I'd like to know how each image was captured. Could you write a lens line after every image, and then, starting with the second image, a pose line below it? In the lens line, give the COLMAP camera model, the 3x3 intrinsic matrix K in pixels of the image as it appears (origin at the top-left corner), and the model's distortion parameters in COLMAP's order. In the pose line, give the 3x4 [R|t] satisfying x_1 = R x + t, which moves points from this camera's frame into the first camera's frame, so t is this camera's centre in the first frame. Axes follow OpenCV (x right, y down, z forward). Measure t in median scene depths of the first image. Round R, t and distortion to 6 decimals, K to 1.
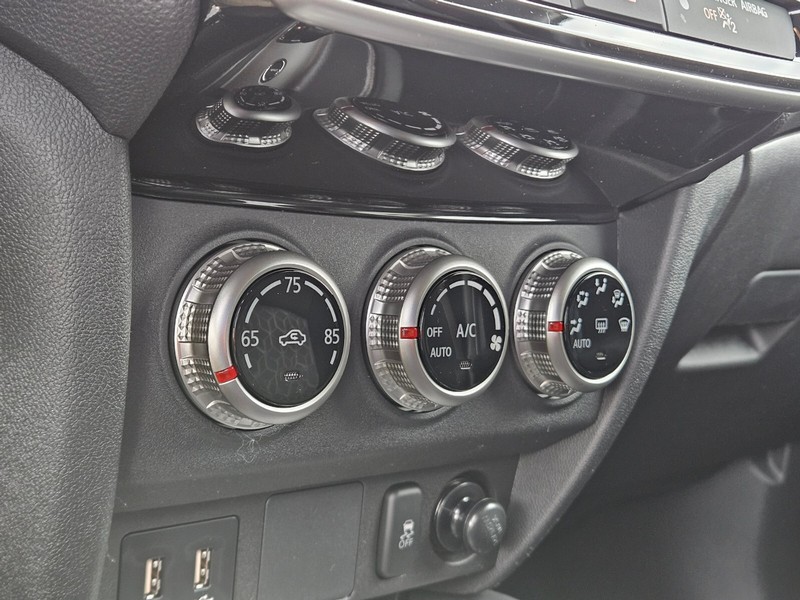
lens RADIAL K [[1125.5, 0, 400.0], [0, 1125.5, 300.0], [0, 0, 1]] dist [0.034674, -0.020274]
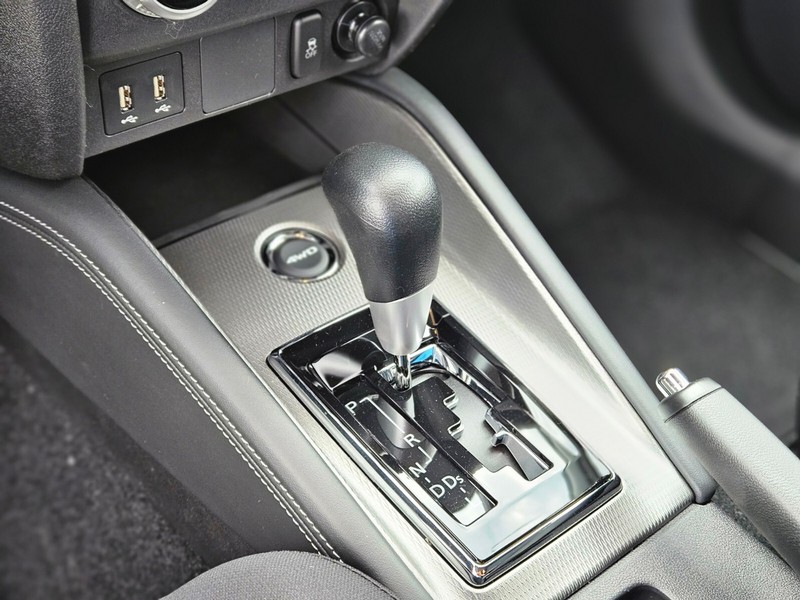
lens RADIAL K [[1086.9, 0, 400.0], [0, 1086.9, 300.0], [0, 0, 1]] dist [0.088021, -0.116811]
pose [[0.999187, 0.015623, -0.037174, 0.170095], [0.007644, 0.831790, 0.555038, -0.279534], [0.039592, -0.554871, 0.830994, -0.284311]]
